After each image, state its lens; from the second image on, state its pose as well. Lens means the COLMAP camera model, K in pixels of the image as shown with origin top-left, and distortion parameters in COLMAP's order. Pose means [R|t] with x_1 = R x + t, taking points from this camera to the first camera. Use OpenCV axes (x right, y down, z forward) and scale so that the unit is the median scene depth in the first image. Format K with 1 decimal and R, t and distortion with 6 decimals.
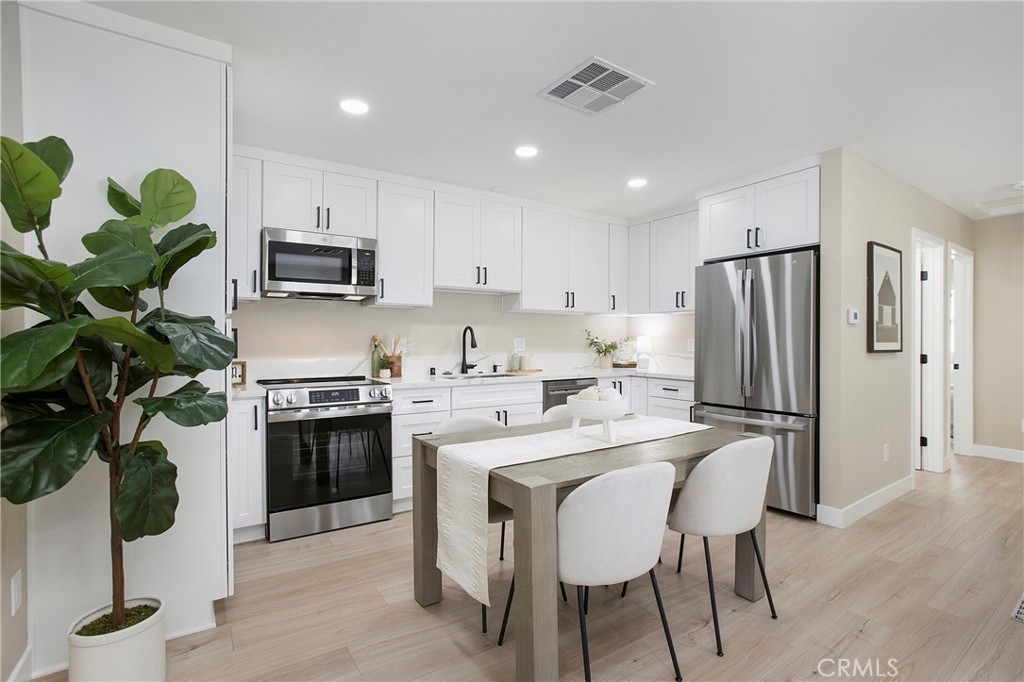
lens RADIAL K [[500.4, 0, 517.0], [0, 500.4, 338.8], [0, 0, 1]] dist [-0.029854, 0.016285]
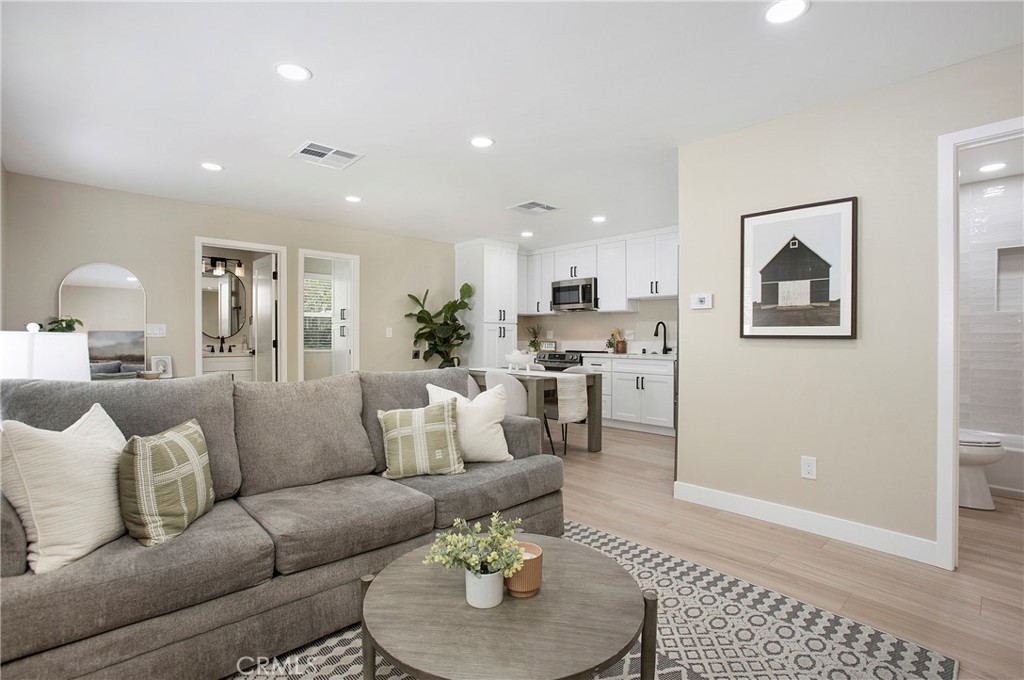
lens RADIAL K [[500.4, 0, 510.4], [0, 500.4, 343.8], [0, 0, 1]] dist [-0.029854, 0.016285]
pose [[0.120315, 0.011302, -0.992671, 1.539125], [-0.001796, 0.999936, 0.011167, 0.029065], [0.992734, 0.000439, 0.120328, 0.459989]]
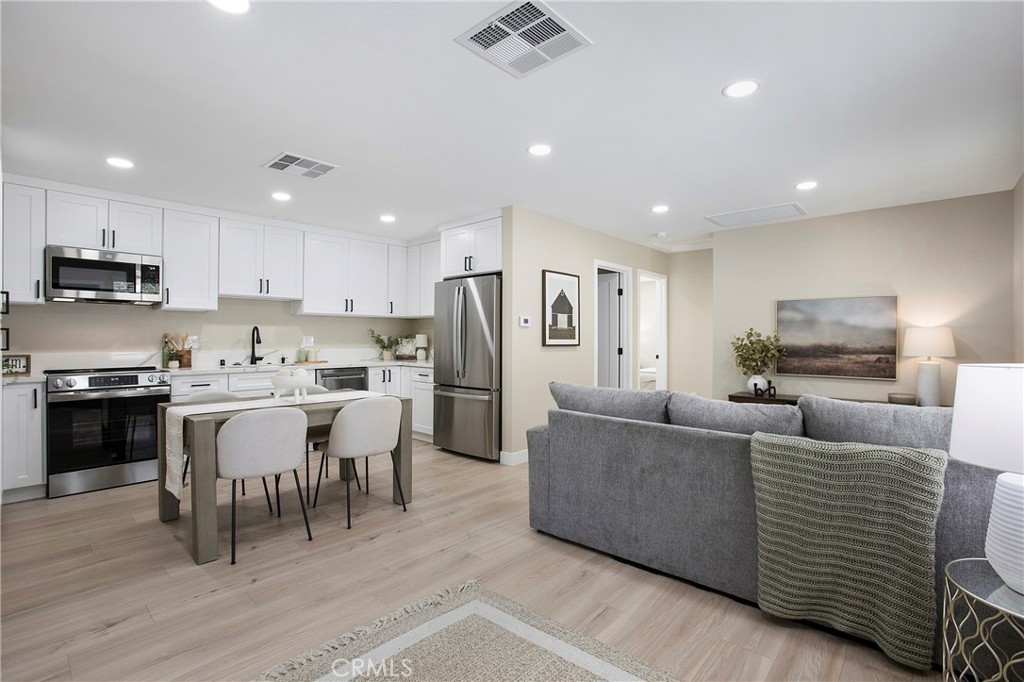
lens RADIAL K [[500.4, 0, 530.2], [0, 500.4, 336.8], [0, 0, 1]] dist [-0.029854, 0.016285]
pose [[0.974786, 0.001245, 0.223137, 0.342202], [-0.000998, 0.999999, -0.001222, 0.002535], [-0.223138, 0.000968, 0.974786, -0.409966]]
